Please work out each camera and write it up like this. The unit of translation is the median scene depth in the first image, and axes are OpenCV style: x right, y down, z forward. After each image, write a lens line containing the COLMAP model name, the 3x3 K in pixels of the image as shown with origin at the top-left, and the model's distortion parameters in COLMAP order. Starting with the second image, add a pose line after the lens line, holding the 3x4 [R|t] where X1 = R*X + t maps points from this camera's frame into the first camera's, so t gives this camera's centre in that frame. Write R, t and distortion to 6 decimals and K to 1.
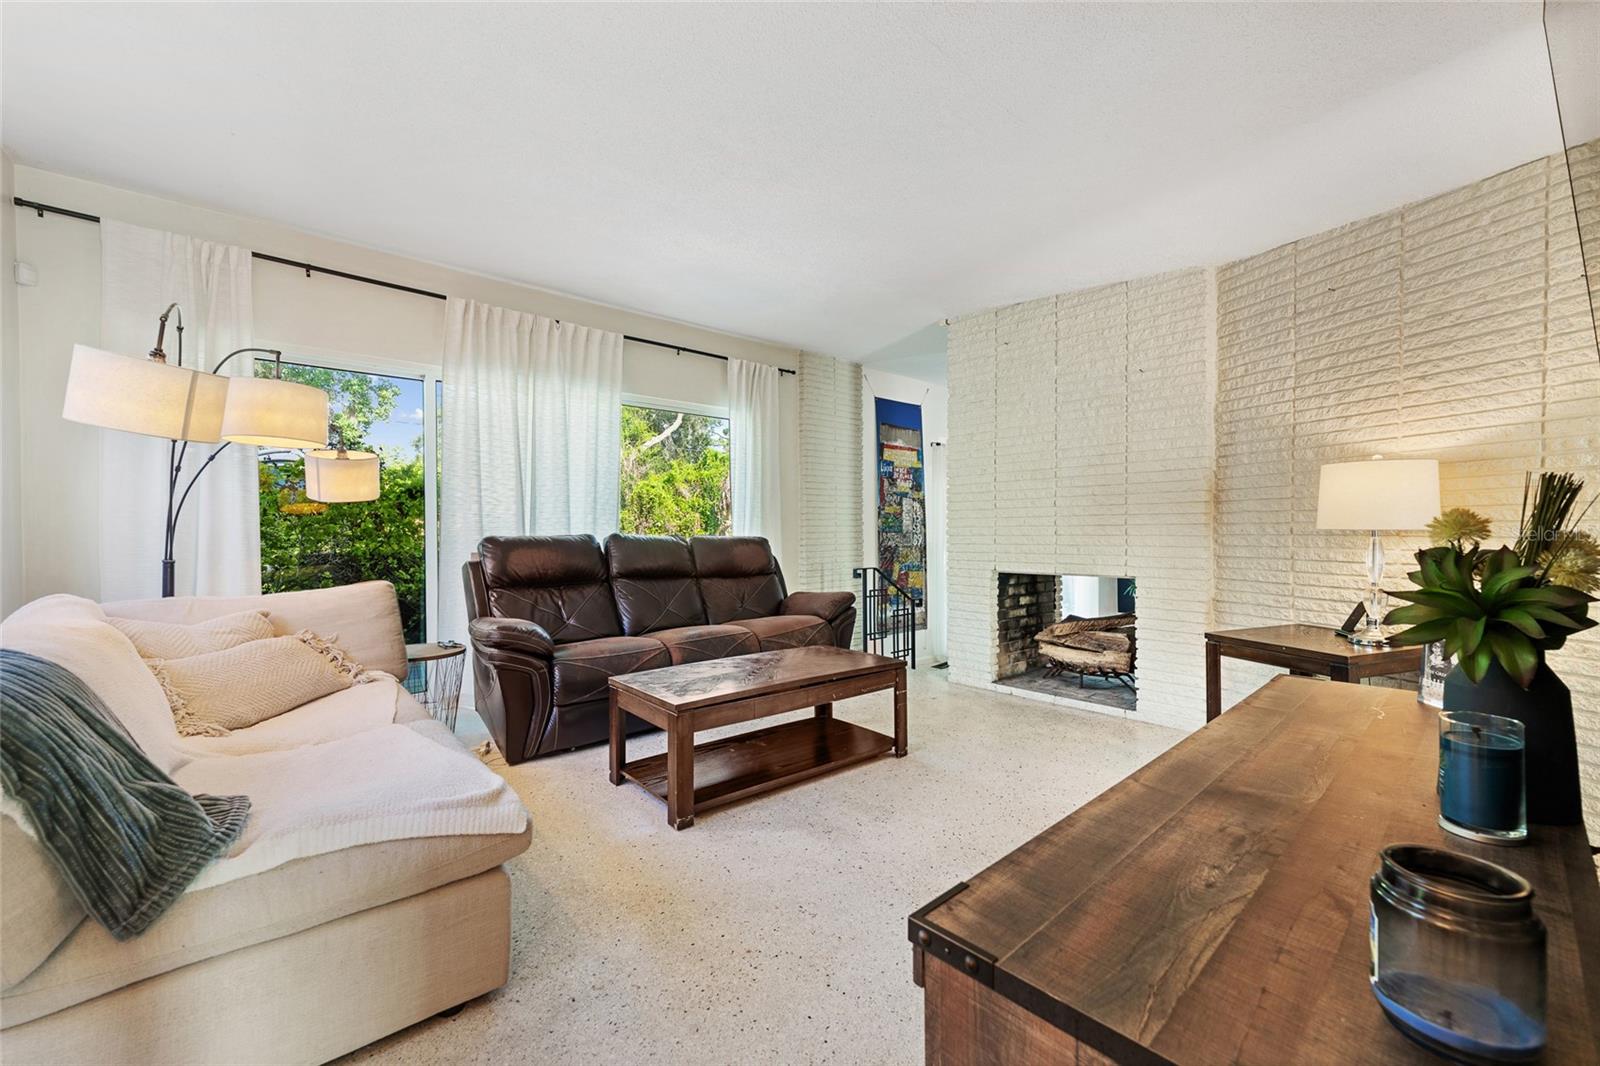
lens RADIAL K [[643.3, 0, 781.6], [0, 643.3, 535.9], [0, 0, 1]] dist [0.002168, 0.000137]
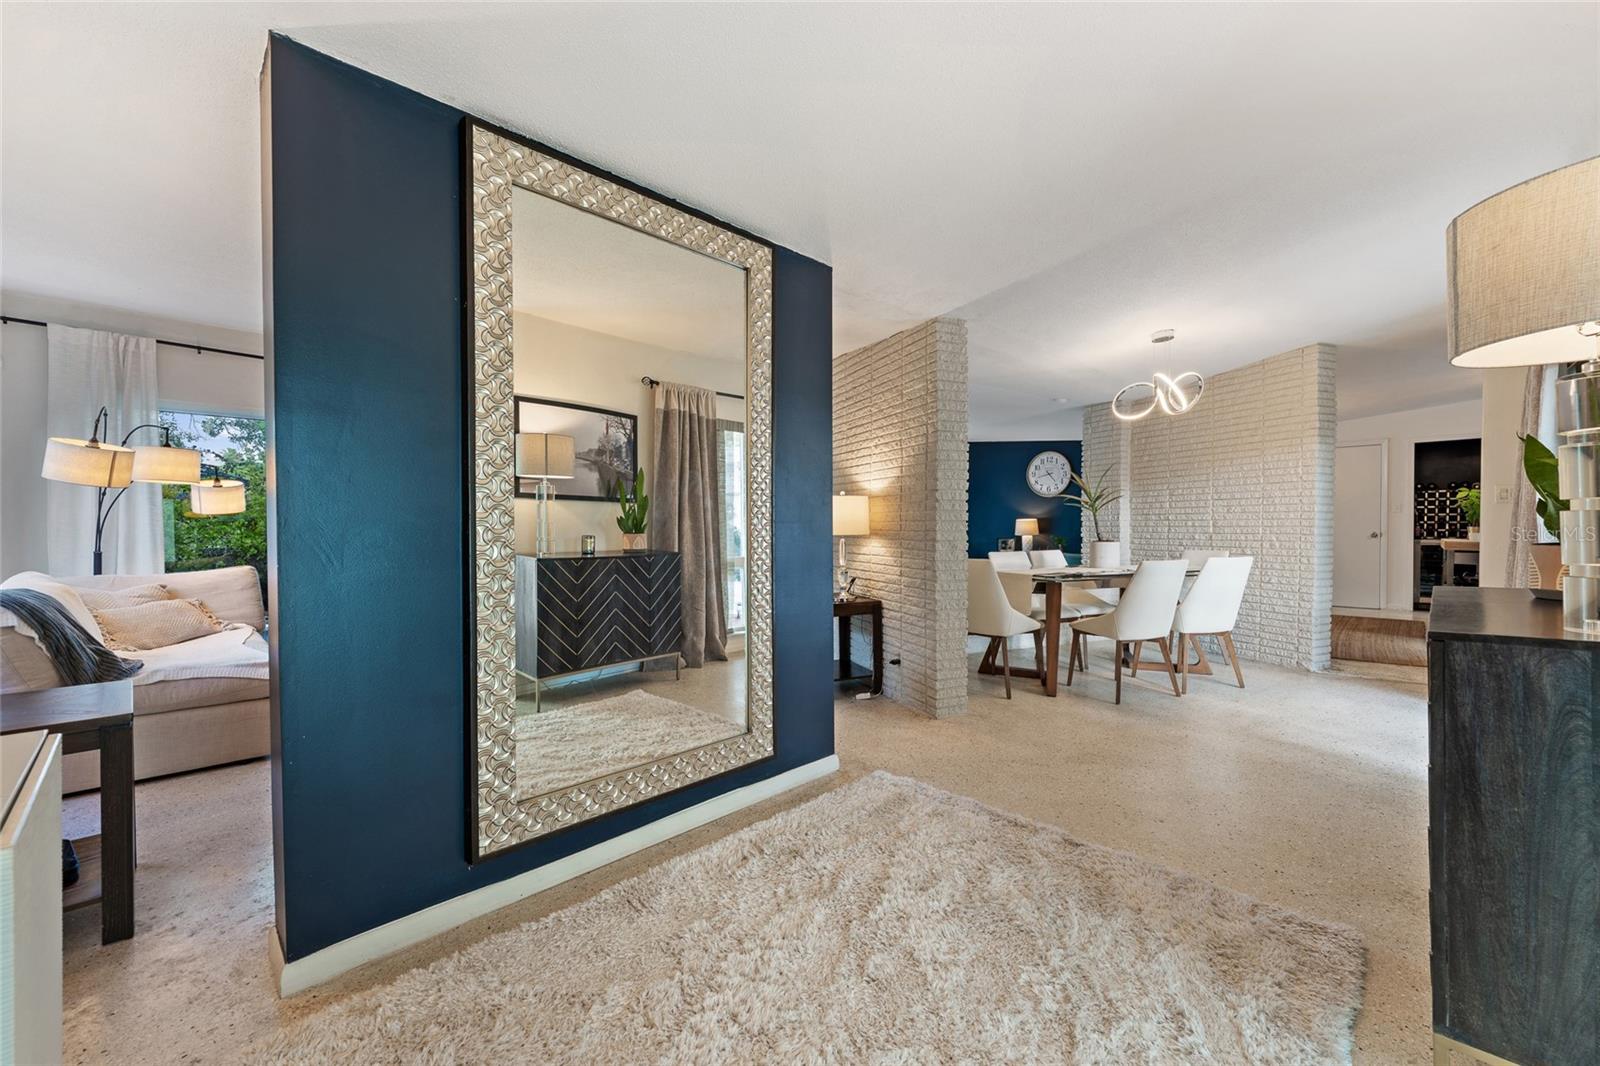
lens RADIAL K [[648.4, 0, 795.1], [0, 648.4, 534.3], [0, 0, 1]] dist [-0.001216, -0.000270]
pose [[0.997434, 0.001890, 0.071564, 0.407370], [-0.002394, 0.999973, 0.006967, -0.012959], [-0.071549, -0.007120, 0.997412, -0.448164]]
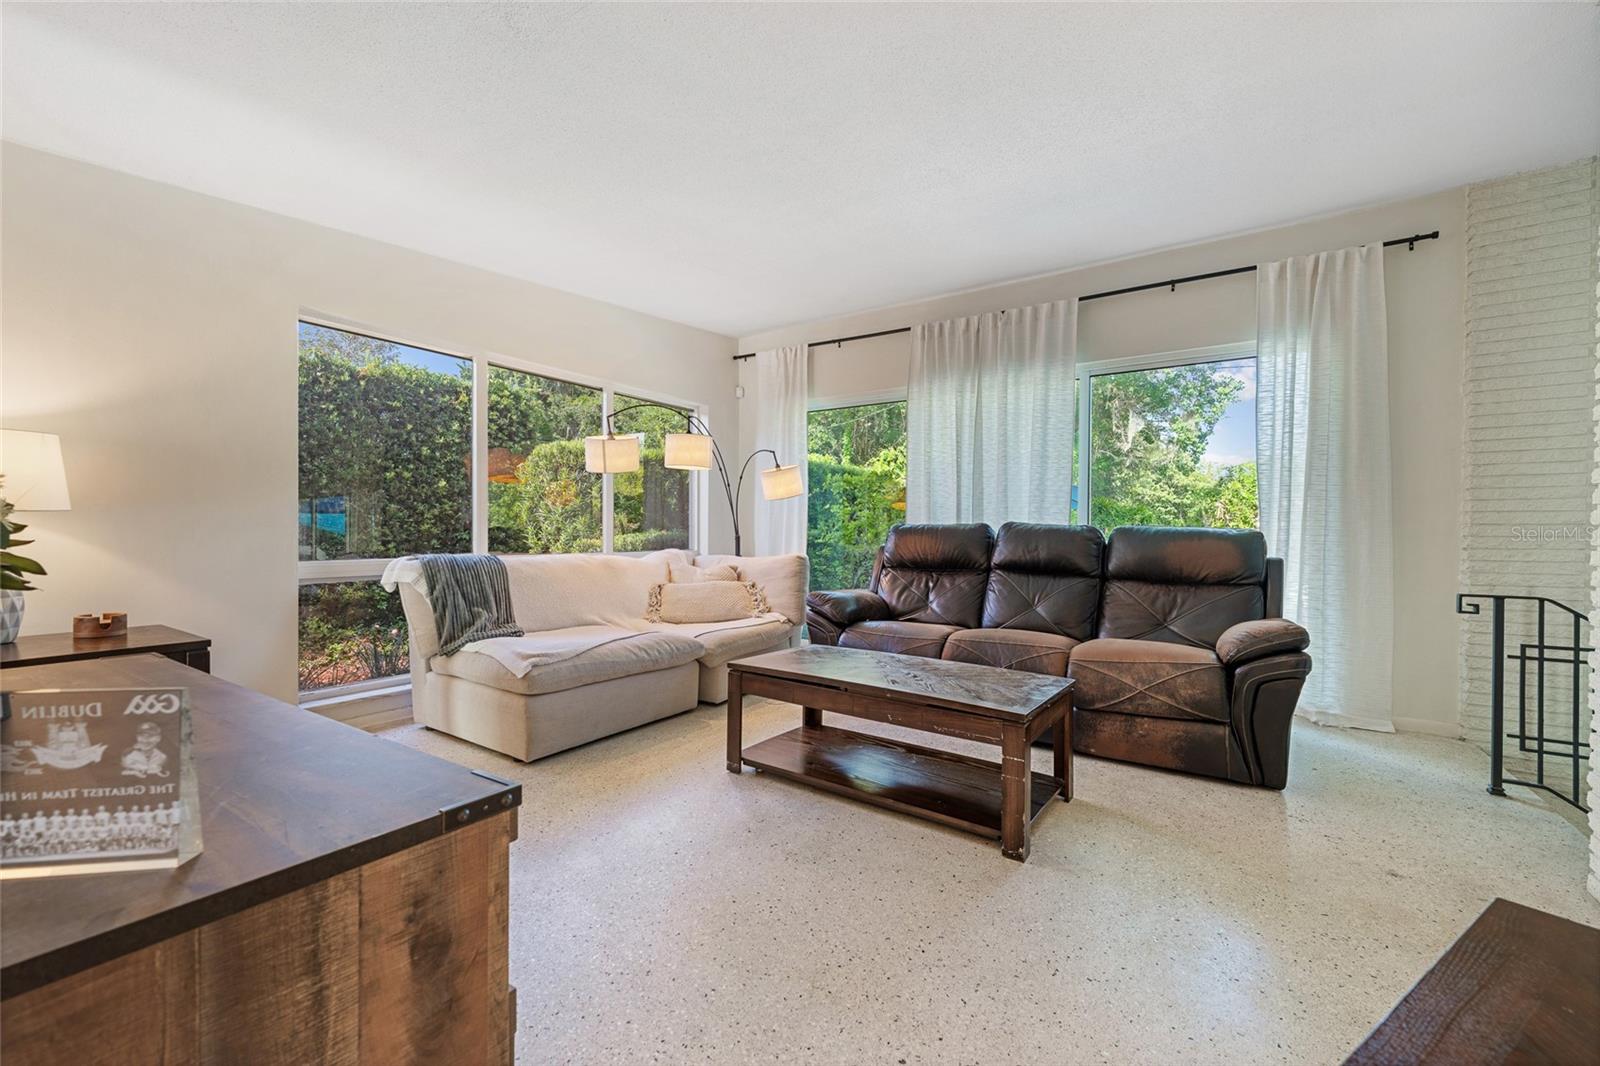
lens RADIAL K [[645.6, 0, 795.4], [0, 645.6, 524.0], [0, 0, 1]] dist [0.002685, -0.000034]
pose [[0.266711, -0.001374, -0.963776, 0.574191], [-0.014614, 0.999878, -0.005470, 0.008264], [0.963666, 0.015544, 0.266659, 0.457266]]
